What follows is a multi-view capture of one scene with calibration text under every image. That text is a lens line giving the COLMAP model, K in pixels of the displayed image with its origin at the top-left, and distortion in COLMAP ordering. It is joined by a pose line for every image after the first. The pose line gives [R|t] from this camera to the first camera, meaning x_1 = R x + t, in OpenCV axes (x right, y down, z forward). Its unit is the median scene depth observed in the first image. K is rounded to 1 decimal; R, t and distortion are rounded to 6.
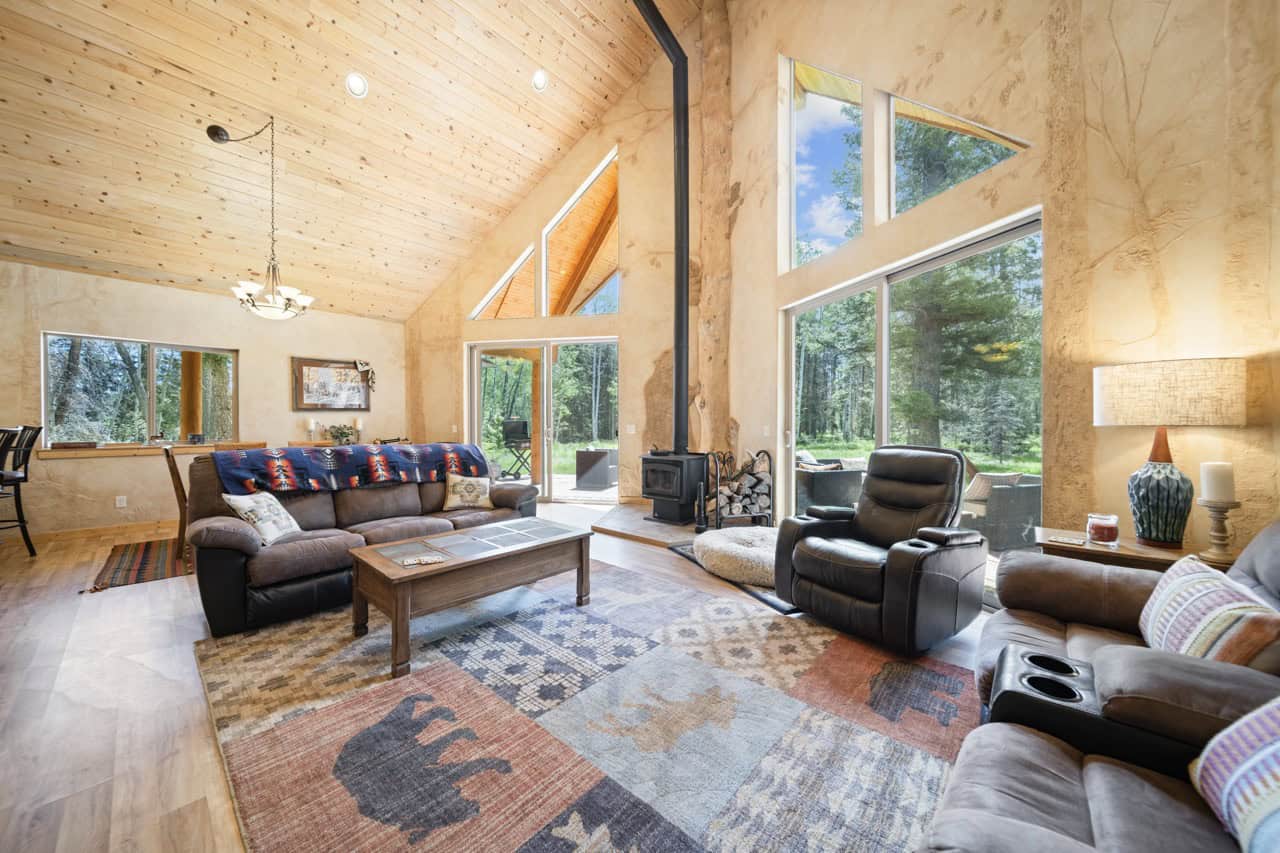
lens RADIAL K [[449.1, 0, 640.0], [0, 449.1, 426.5], [0, 0, 1]] dist [-0.003250, -0.000358]
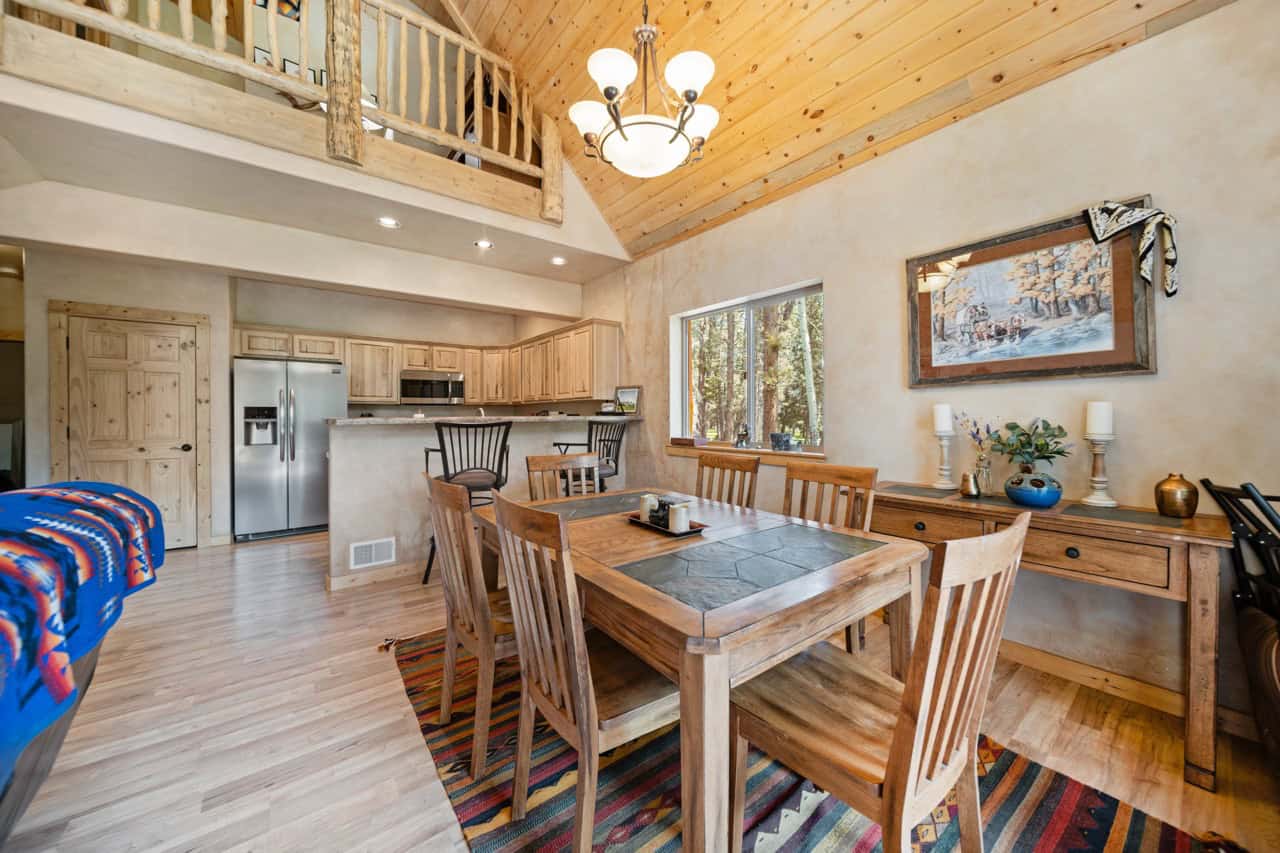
lens RADIAL K [[449.5, 0, 639.3], [0, 449.5, 416.7], [0, 0, 1]] dist [0.000748, -0.002719]
pose [[-0.178484, 0.002114, -0.983941, -0.714837], [-0.004842, 0.999984, 0.003026, -0.015623], [0.983931, 0.005304, -0.178470, 1.908945]]
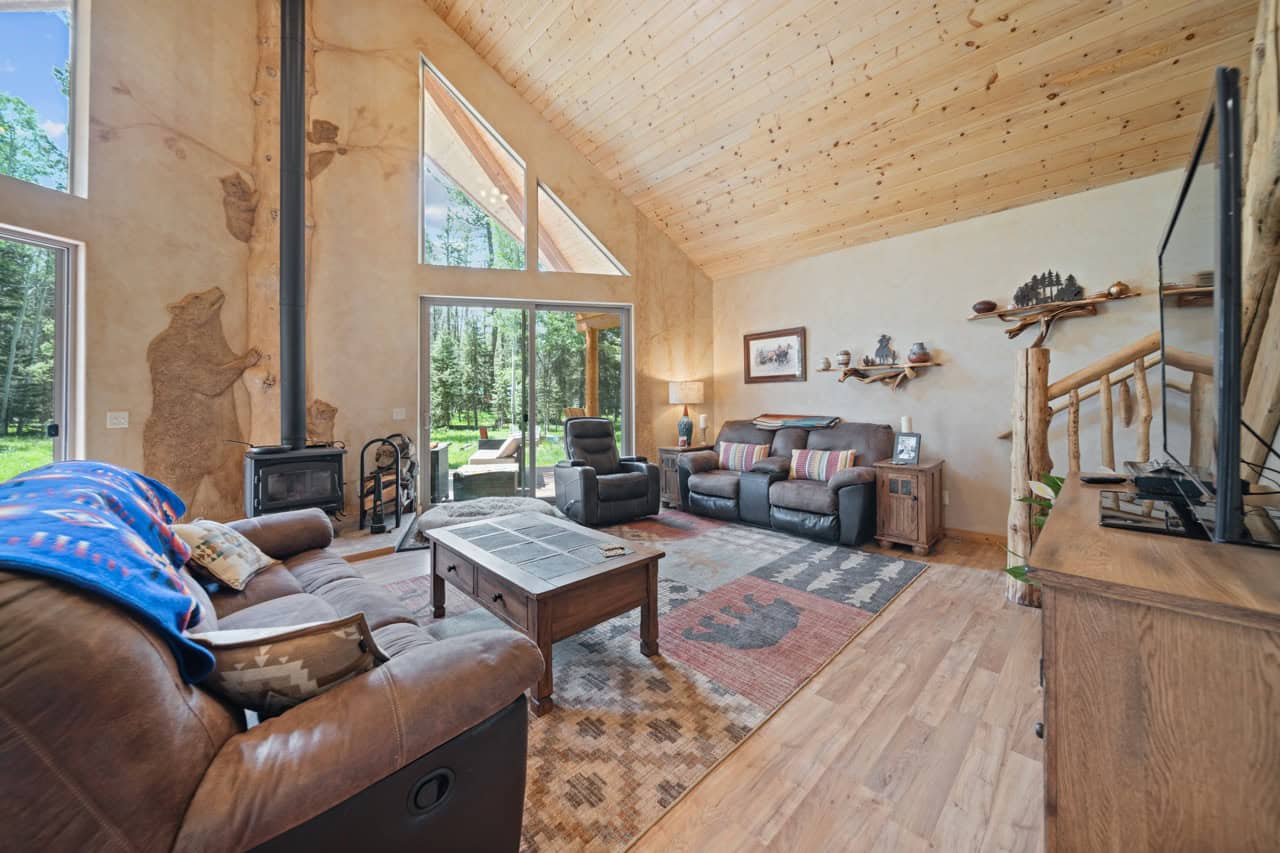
lens RADIAL K [[459.3, 0, 641.4], [0, 459.3, 395.9], [0, 0, 1]] dist [-0.003530, -0.000567]
pose [[0.071967, 0.013469, 0.997316, -1.312120], [0.019352, 0.999702, -0.014898, -0.007676], [-0.997219, 0.020372, 0.071685, 0.779438]]
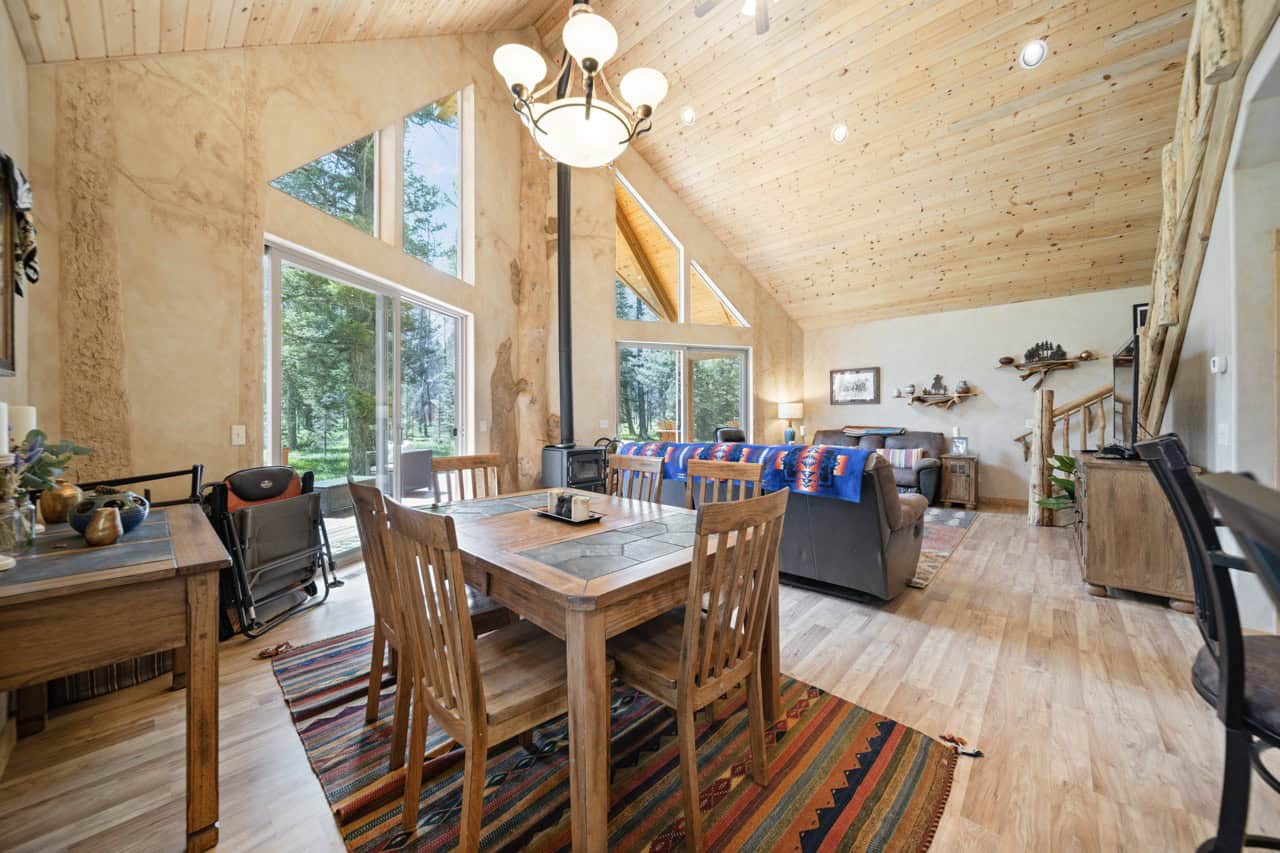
lens RADIAL K [[449.5, 0, 639.3], [0, 449.5, 416.7], [0, 0, 1]] dist [0.000748, -0.002719]
pose [[0.016358, 0.001042, 0.999866, -2.170946], [0.011980, 0.999927, -0.001238, -0.019034], [-0.999794, 0.011999, 0.016344, 1.683679]]
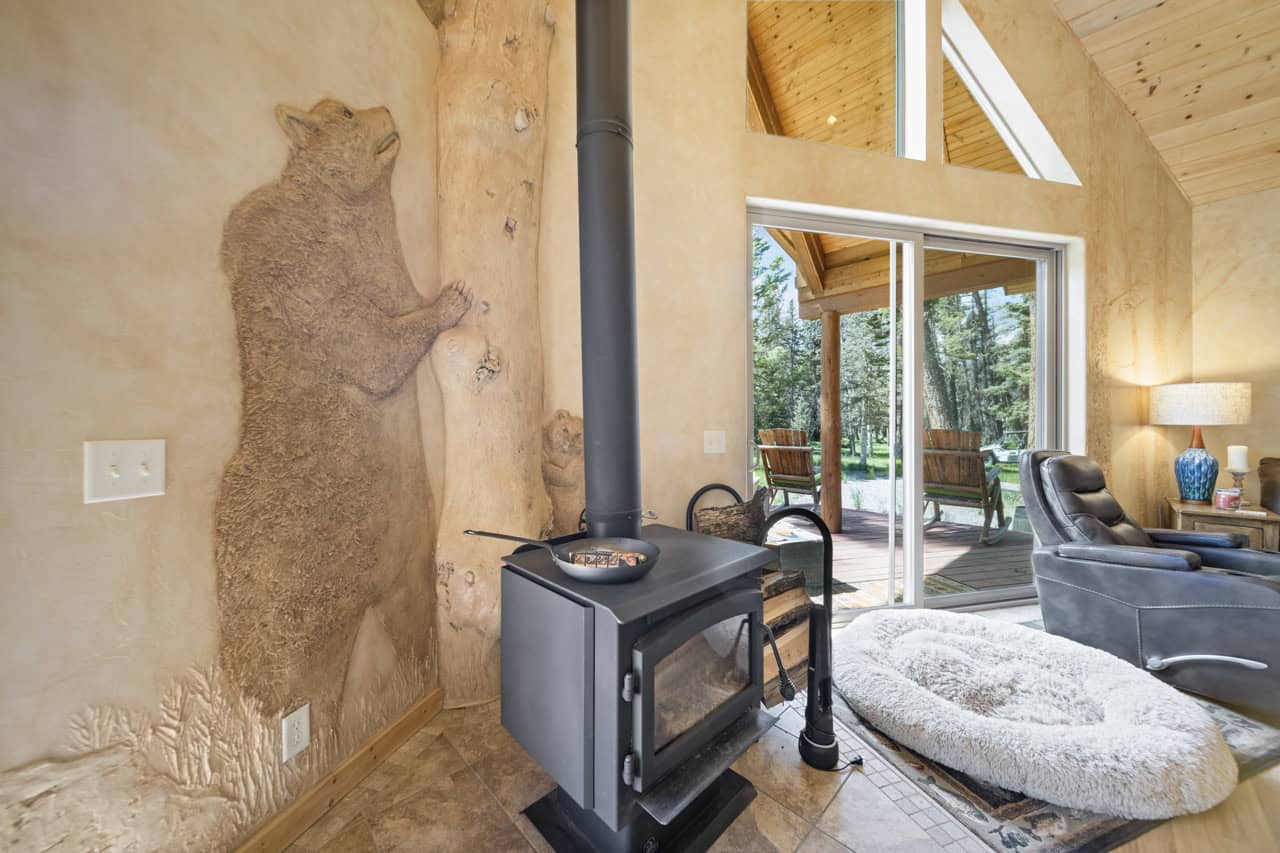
lens RADIAL K [[449.1, 0, 640.0], [0, 449.1, 426.5], [0, 0, 1]] dist [-0.003250, -0.000358]
pose [[0.077142, -0.007496, 0.996992, -0.370425], [0.011586, 0.999911, 0.006621, -0.019527], [-0.996953, 0.011041, 0.077222, 2.023510]]
